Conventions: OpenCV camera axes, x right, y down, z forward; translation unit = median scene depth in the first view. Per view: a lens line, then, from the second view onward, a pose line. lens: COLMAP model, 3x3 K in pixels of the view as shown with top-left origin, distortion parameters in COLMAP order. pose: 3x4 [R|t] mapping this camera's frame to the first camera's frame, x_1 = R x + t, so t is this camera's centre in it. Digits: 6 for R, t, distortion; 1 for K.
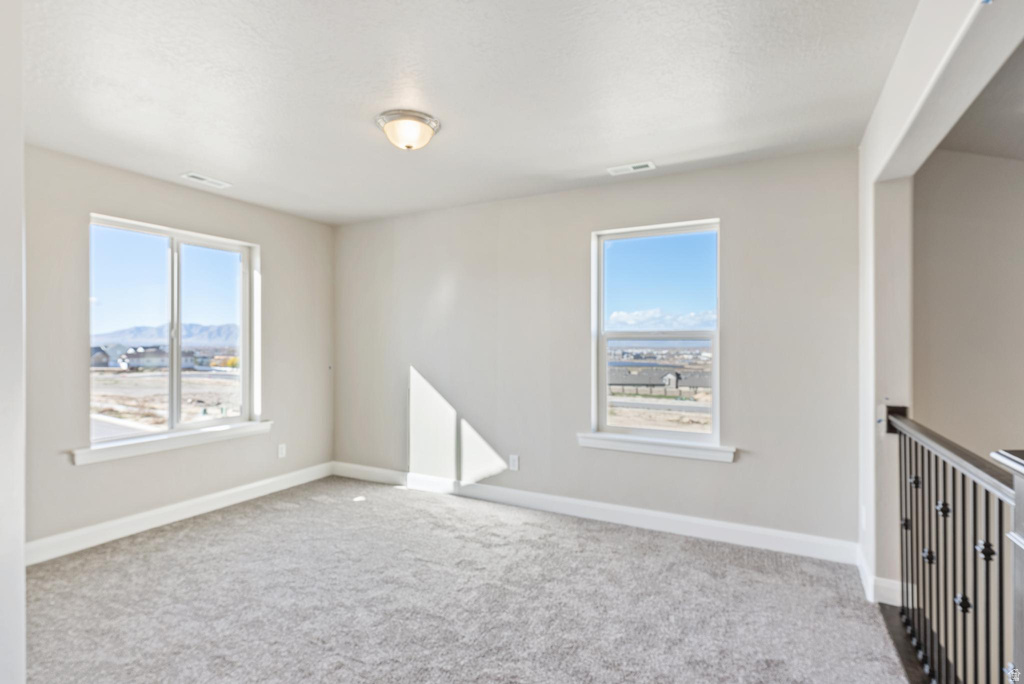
lens RADIAL K [[480.9, 0, 512.0], [0, 480.9, 342.0], [0, 0, 1]] dist [-0.000474, -0.000058]
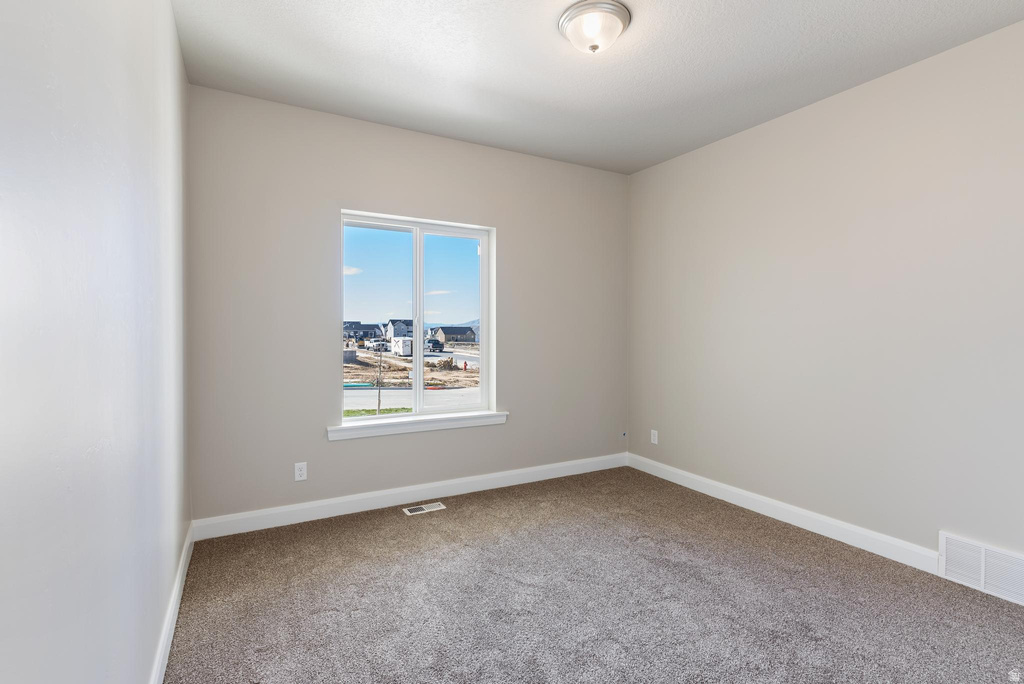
lens RADIAL K [[502.4, 0, 512.0], [0, 502.4, 342.0], [0, 0, 1]] dist [-0.000015, -0.000054]
pose [[0.832838, 0.008203, -0.553456, 0.079909], [0.001881, 0.999842, 0.017649, 0.013761], [0.553513, -0.015740, 0.832692, 0.274216]]
